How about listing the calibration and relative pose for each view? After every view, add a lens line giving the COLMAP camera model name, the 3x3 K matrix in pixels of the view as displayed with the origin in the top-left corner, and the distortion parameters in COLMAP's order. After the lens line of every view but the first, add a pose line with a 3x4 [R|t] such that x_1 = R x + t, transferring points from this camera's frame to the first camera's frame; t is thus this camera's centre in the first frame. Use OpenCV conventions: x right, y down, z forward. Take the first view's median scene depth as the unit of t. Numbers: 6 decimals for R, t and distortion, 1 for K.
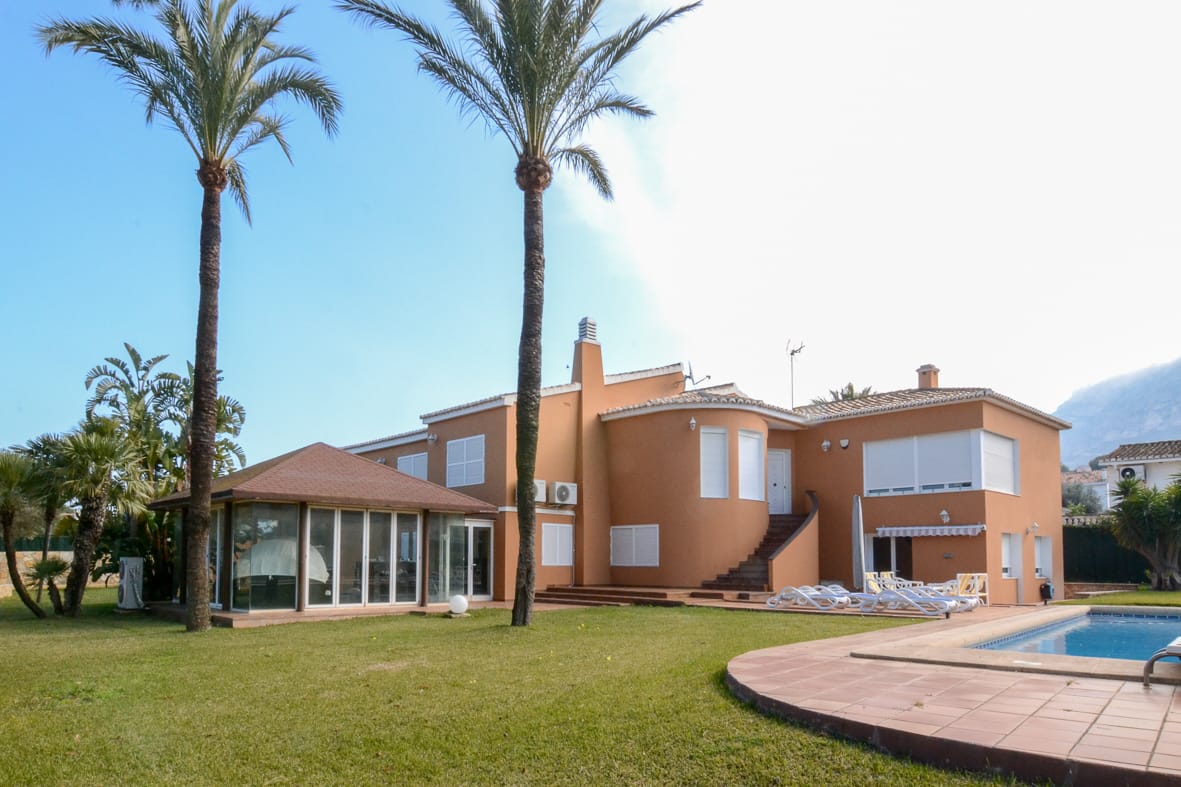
lens RADIAL K [[744.1, 0, 590.5], [0, 744.1, 393.5], [0, 0, 1]] dist [0.000188, 0.001177]
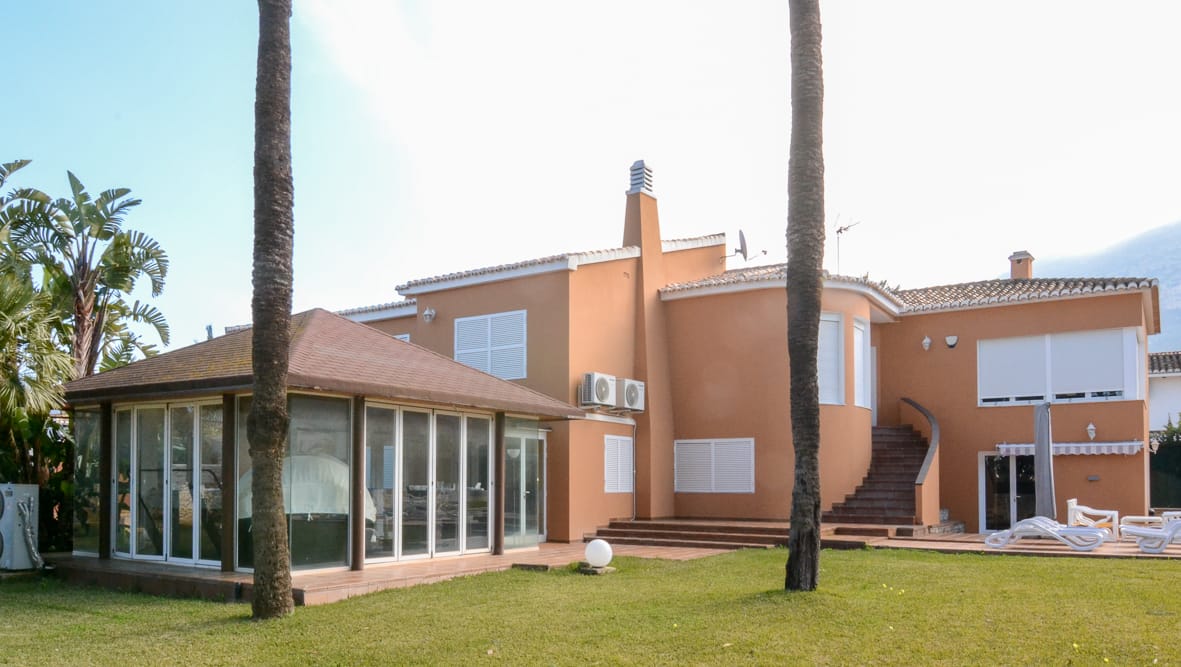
lens RADIAL K [[853.3, 0, 590.5], [0, 853.3, 333.5], [0, 0, 1]] dist [0.000603, -0.005979]
pose [[0.974595, 0.036104, 0.221045, -0.268057], [-0.047266, 0.997849, 0.045415, 0.038468], [-0.218930, -0.054710, 0.974206, 0.197159]]
